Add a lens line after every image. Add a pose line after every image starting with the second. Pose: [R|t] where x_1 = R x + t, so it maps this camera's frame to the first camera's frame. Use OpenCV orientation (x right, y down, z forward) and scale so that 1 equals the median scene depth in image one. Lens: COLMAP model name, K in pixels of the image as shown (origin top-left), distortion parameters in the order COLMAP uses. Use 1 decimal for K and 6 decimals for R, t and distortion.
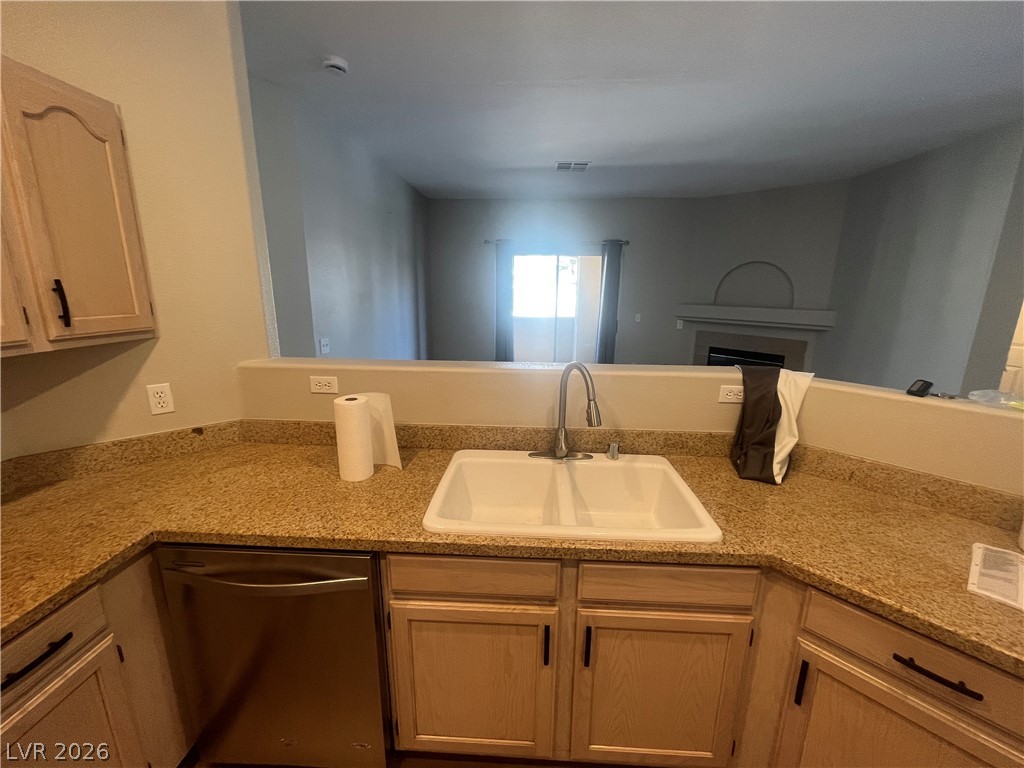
lens RADIAL K [[416.3, 0, 514.9], [0, 416.3, 384.0], [0, 0, 1]] dist [-0.003207, -0.000051]
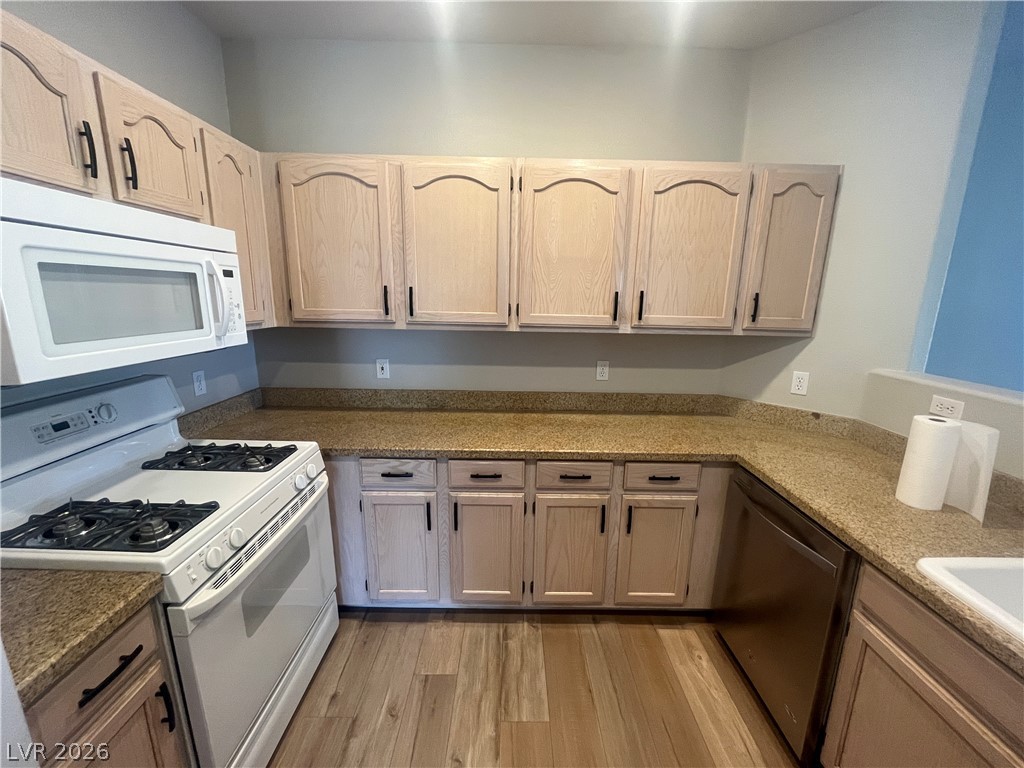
lens RADIAL K [[416.3, 0, 514.9], [0, 416.3, 384.0], [0, 0, 1]] dist [-0.003207, -0.000051]
pose [[0.051287, 0.198534, -0.978751, 0.527154], [-0.246145, 0.952320, 0.180275, 0.030760], [0.967875, 0.231669, 0.097709, -0.006795]]
